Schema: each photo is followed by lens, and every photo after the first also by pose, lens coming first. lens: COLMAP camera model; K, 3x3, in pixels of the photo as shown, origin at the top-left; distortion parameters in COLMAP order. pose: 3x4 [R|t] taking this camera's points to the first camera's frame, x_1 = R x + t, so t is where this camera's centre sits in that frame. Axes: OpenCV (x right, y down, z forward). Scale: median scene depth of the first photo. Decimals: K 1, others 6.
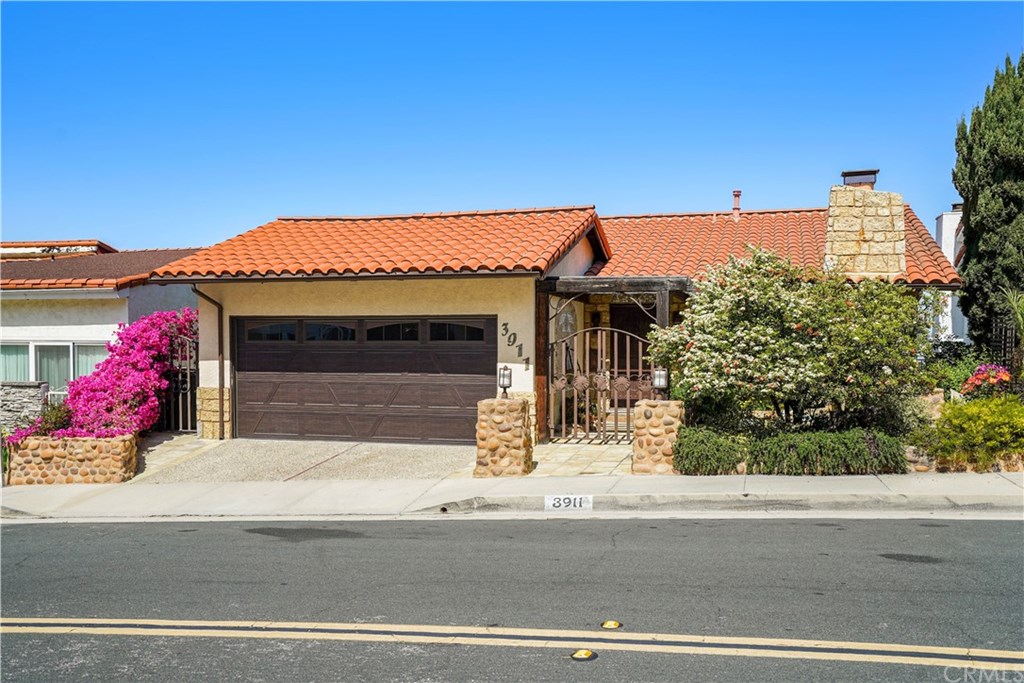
lens RADIAL K [[979.8, 0, 515.0], [0, 979.8, 373.1], [0, 0, 1]] dist [0.043598, 0.027097]
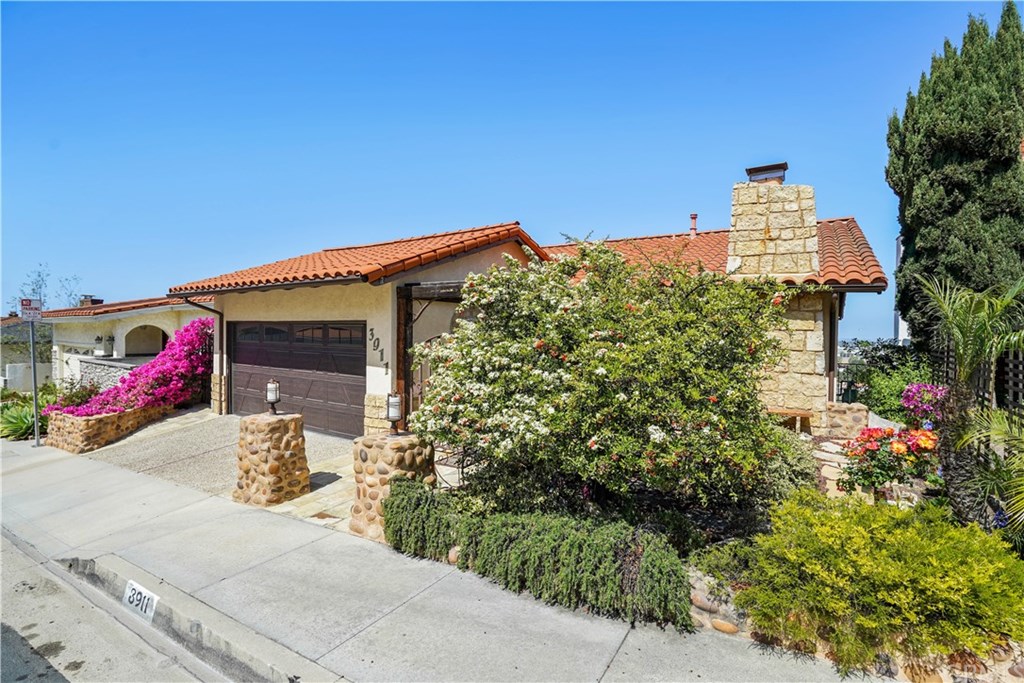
lens RADIAL K [[487.8, 0, 507.2], [0, 487.8, 330.9], [0, 0, 1]] dist [-0.054835, 0.017225]
pose [[0.948496, 0.007117, -0.316710, 0.285866], [-0.015407, 0.999601, -0.023681, -0.037558], [0.316415, 0.027340, 0.948227, 0.543062]]
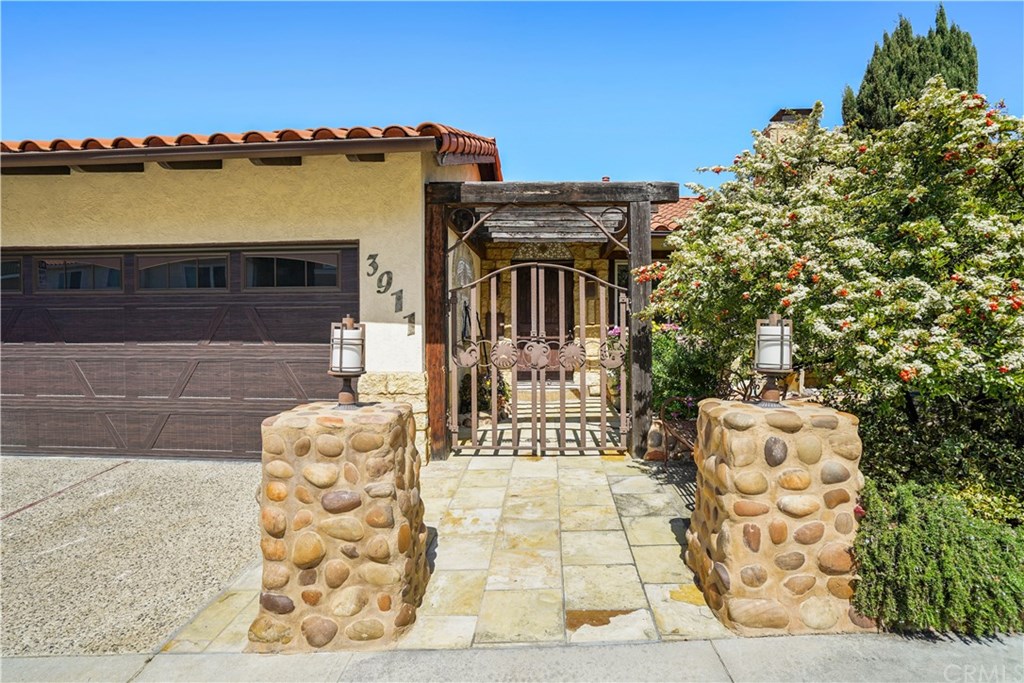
lens RADIAL K [[494.6, 0, 512.0], [0, 494.6, 341.5], [0, 0, 1]] dist [-0.050912, 0.023223]
pose [[0.978503, -0.008367, 0.206064, 0.010208], [0.009672, 0.999939, -0.005325, 0.003099], [-0.206007, 0.007204, 0.978524, 0.683291]]
